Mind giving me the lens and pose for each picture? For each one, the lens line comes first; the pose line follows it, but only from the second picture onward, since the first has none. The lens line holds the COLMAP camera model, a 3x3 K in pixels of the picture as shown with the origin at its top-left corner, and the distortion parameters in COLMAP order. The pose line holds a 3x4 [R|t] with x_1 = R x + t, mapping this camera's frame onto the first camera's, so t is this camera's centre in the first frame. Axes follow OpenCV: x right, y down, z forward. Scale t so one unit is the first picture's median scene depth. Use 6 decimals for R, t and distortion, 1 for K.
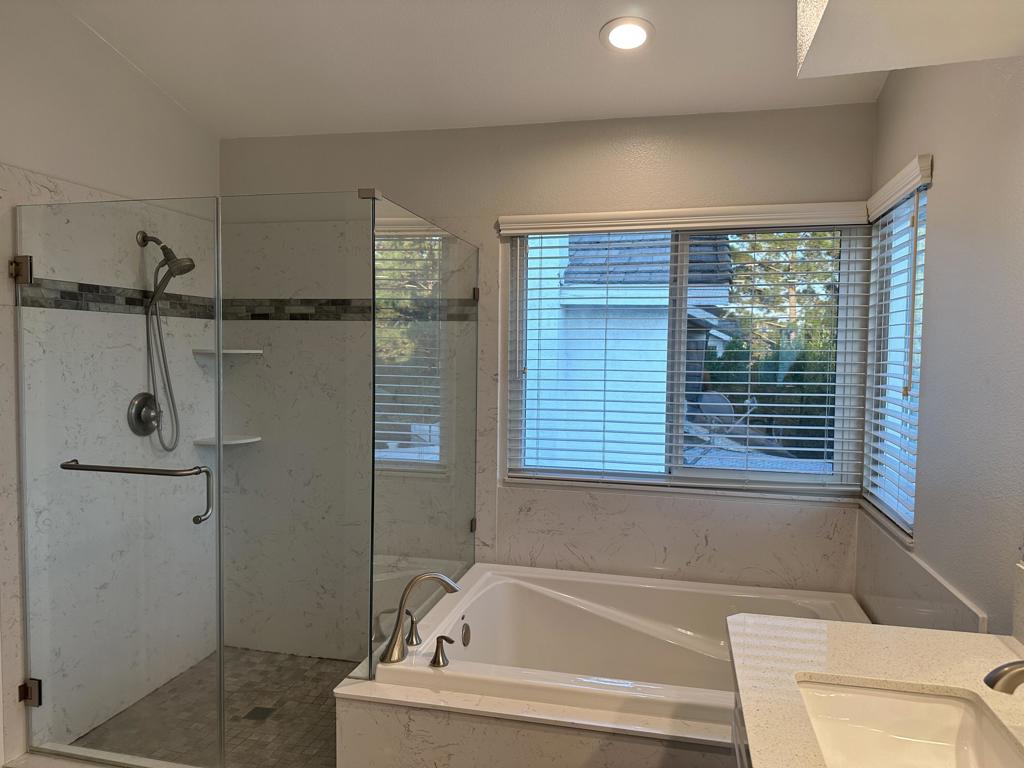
lens RADIAL K [[737.3, 0, 489.6], [0, 737.3, 387.9], [0, 0, 1]] dist [0.074833, -0.081654]
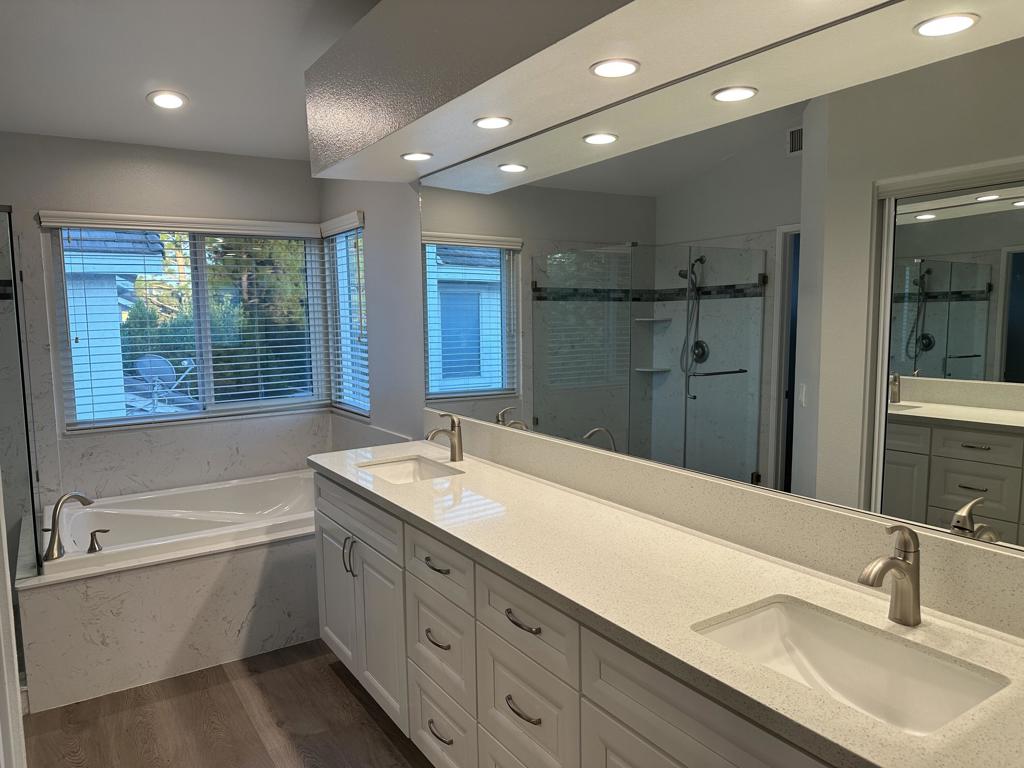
lens RADIAL K [[737.3, 0, 514.6], [0, 737.3, 386.6], [0, 0, 1]] dist [0.074833, -0.081654]
pose [[0.692455, -0.098702, 0.714678, -0.378737], [0.064372, 0.995099, 0.075059, 0.006843], [-0.718584, -0.005970, 0.695415, -0.415162]]
